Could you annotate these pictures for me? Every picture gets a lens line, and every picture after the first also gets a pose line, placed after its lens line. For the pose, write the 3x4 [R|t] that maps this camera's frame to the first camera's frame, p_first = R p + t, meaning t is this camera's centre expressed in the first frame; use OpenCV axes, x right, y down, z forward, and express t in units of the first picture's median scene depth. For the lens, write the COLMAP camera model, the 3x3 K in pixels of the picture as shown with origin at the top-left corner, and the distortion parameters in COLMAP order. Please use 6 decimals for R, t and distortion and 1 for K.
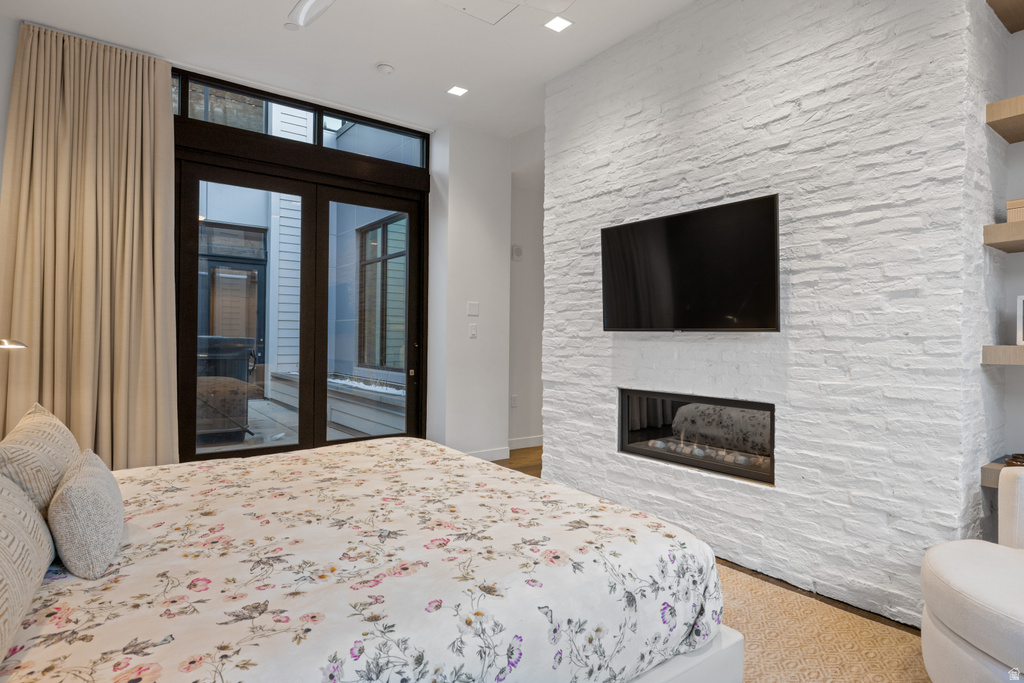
lens RADIAL K [[552.4, 0, 512.0], [0, 552.4, 341.5], [0, 0, 1]] dist [-0.000116, -0.000003]
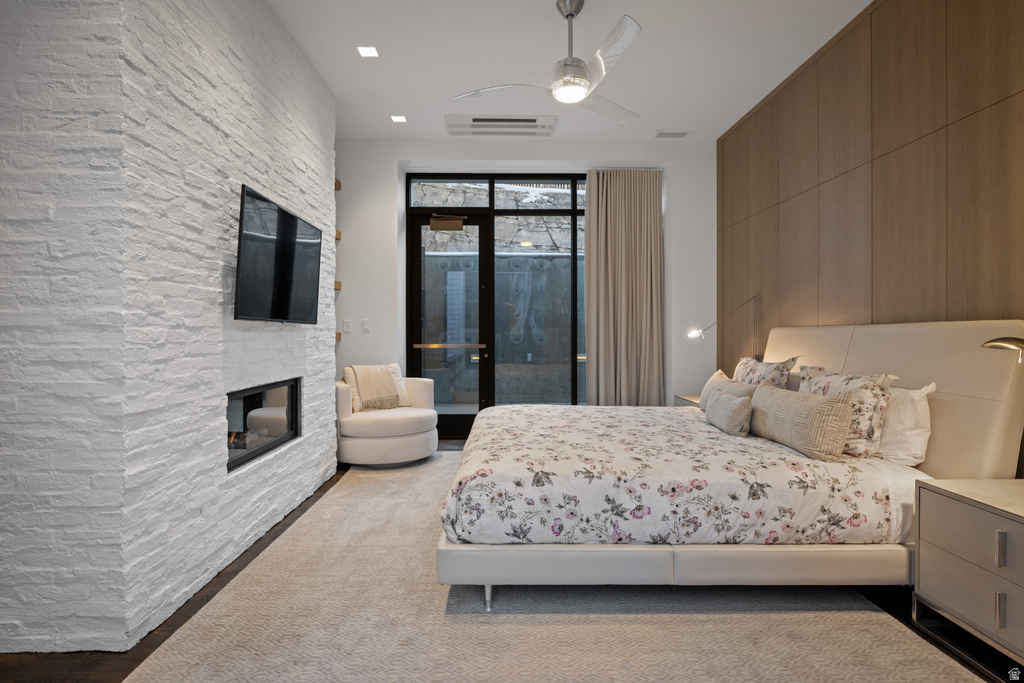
lens RADIAL K [[552.4, 0, 512.0], [0, 552.4, 341.5], [0, 0, 1]] dist [-0.000116, -0.000003]
pose [[-0.809253, -0.021208, 0.587077, -0.535297], [-0.007764, 0.999647, 0.025409, -0.009914], [-0.587409, 0.016004, -0.809132, 1.283946]]
